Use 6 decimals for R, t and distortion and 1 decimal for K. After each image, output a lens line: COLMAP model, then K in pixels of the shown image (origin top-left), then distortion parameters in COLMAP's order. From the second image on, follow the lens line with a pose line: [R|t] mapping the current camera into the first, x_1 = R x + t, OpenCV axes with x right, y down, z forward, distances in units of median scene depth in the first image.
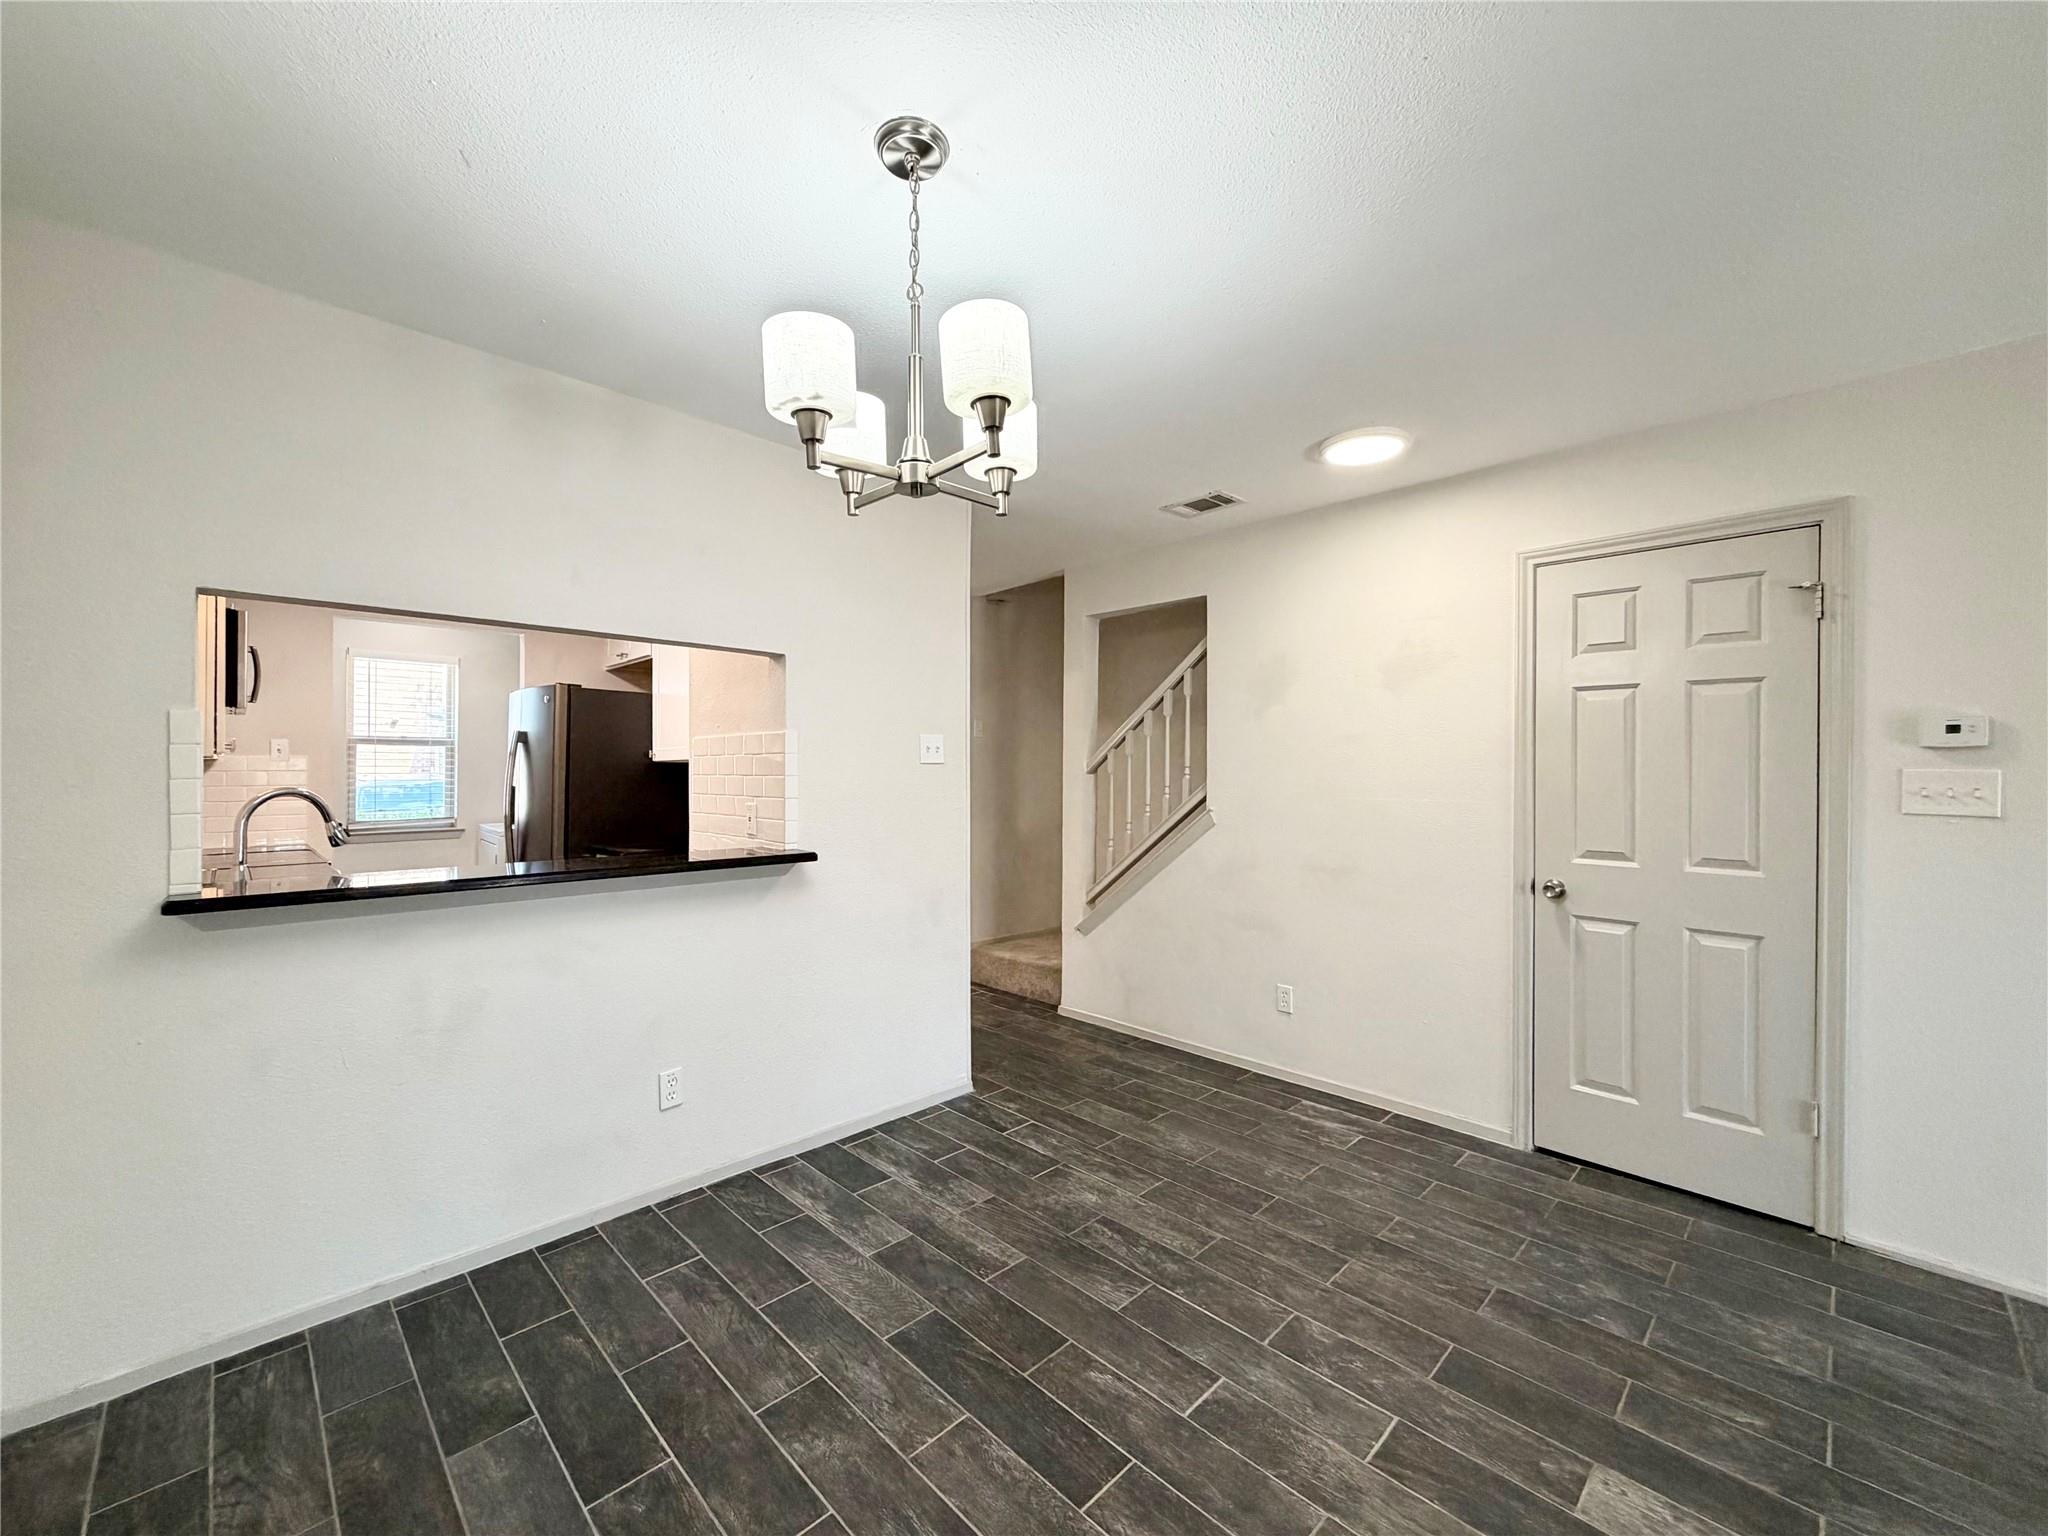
lens RADIAL K [[816.3, 0, 1023.3], [0, 816.3, 769.6], [0, 0, 1]] dist [0.001306, -0.000333]
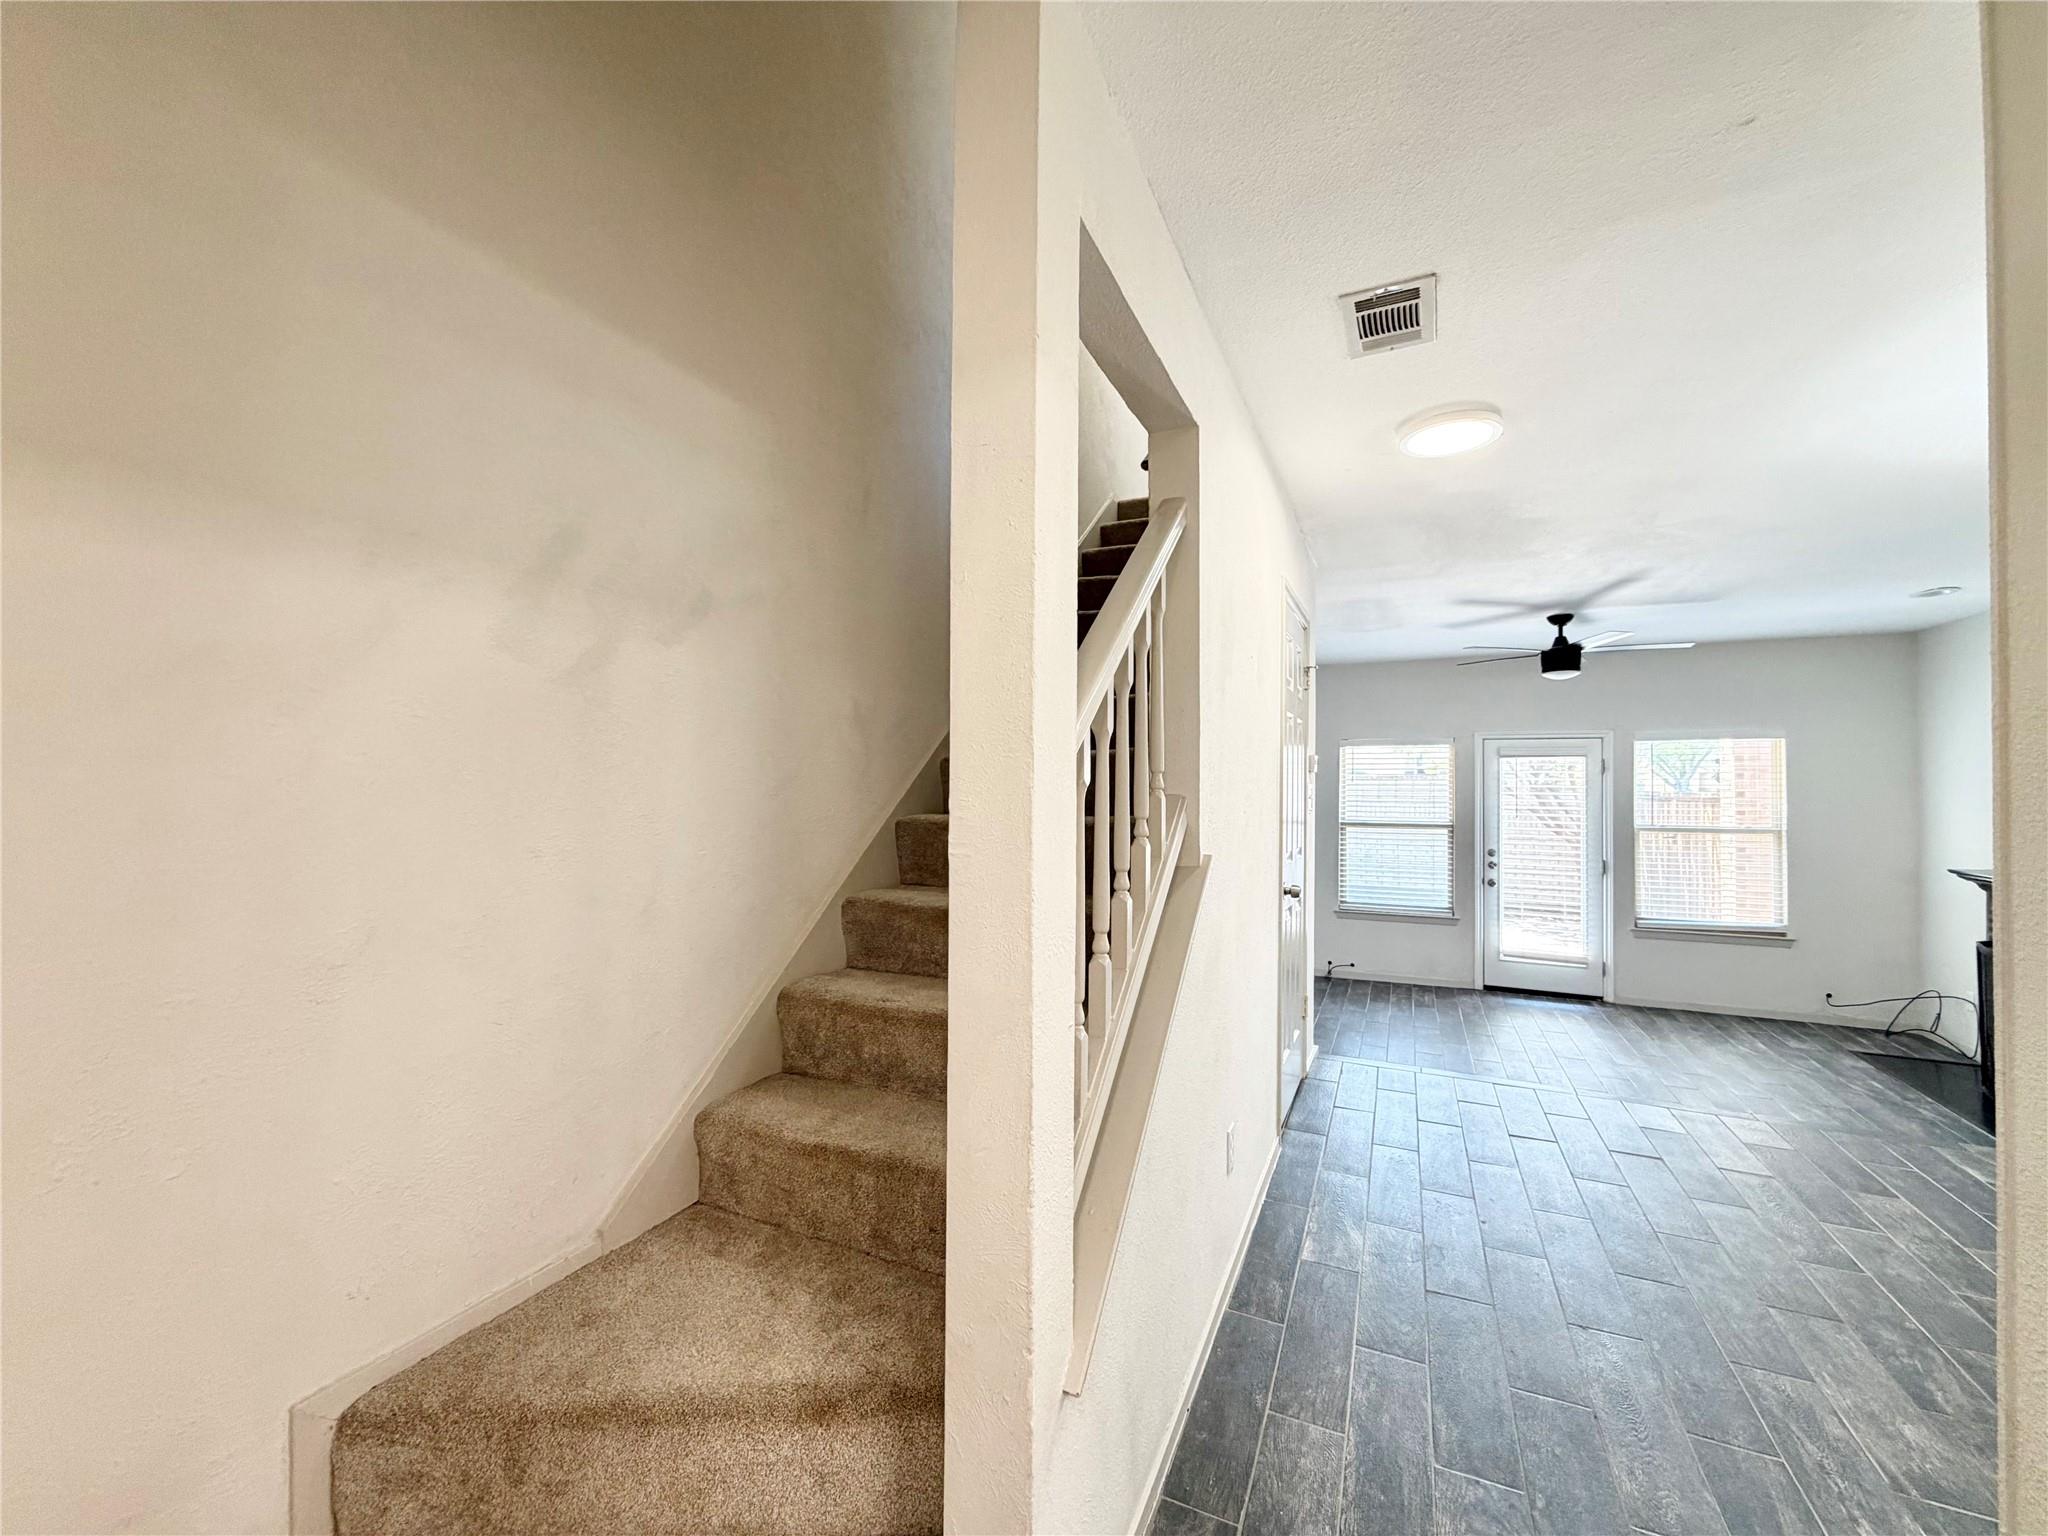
lens RADIAL K [[816.3, 0, 1023.3], [0, 816.3, 769.6], [0, 0, 1]] dist [0.001306, -0.000333]
pose [[-0.343468, 0.002650, 0.939161, -0.226452], [-0.010991, 0.999916, -0.006841, -0.000785], [-0.939100, -0.012672, -0.343410, 1.473486]]
